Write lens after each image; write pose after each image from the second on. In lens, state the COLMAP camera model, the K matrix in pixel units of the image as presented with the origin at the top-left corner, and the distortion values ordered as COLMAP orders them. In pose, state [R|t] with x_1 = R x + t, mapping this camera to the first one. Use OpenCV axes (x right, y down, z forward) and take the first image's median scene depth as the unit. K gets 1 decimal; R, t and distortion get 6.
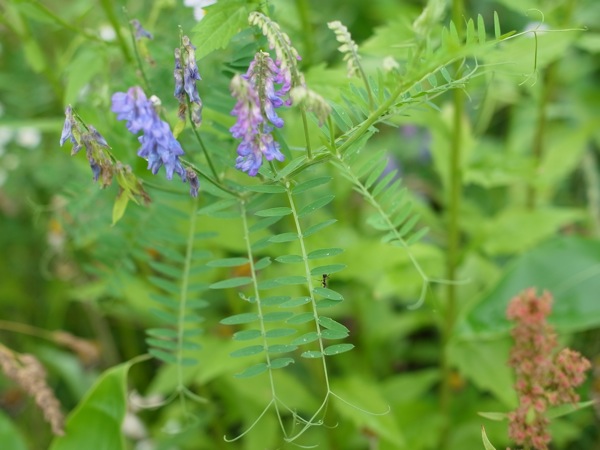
lens RADIAL K [[976.7, 0, 300.0], [0, 976.7, 225.0], [0, 0, 1]] dist [0.024656, 0.019060]
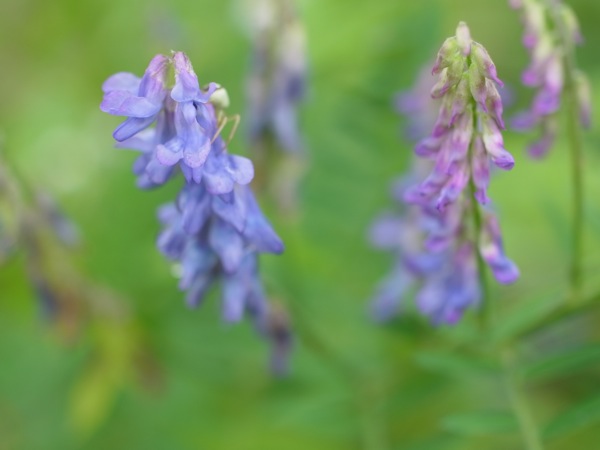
lens RADIAL K [[976.7, 0, 300.0], [0, 976.7, 225.0], [0, 0, 1]] dist [0.024656, 0.019060]
pose [[0.998197, 0.058190, 0.014749, -0.119178], [-0.053472, 0.973559, -0.222091, 0.000188], [-0.027283, 0.220902, 0.974914, 0.641381]]
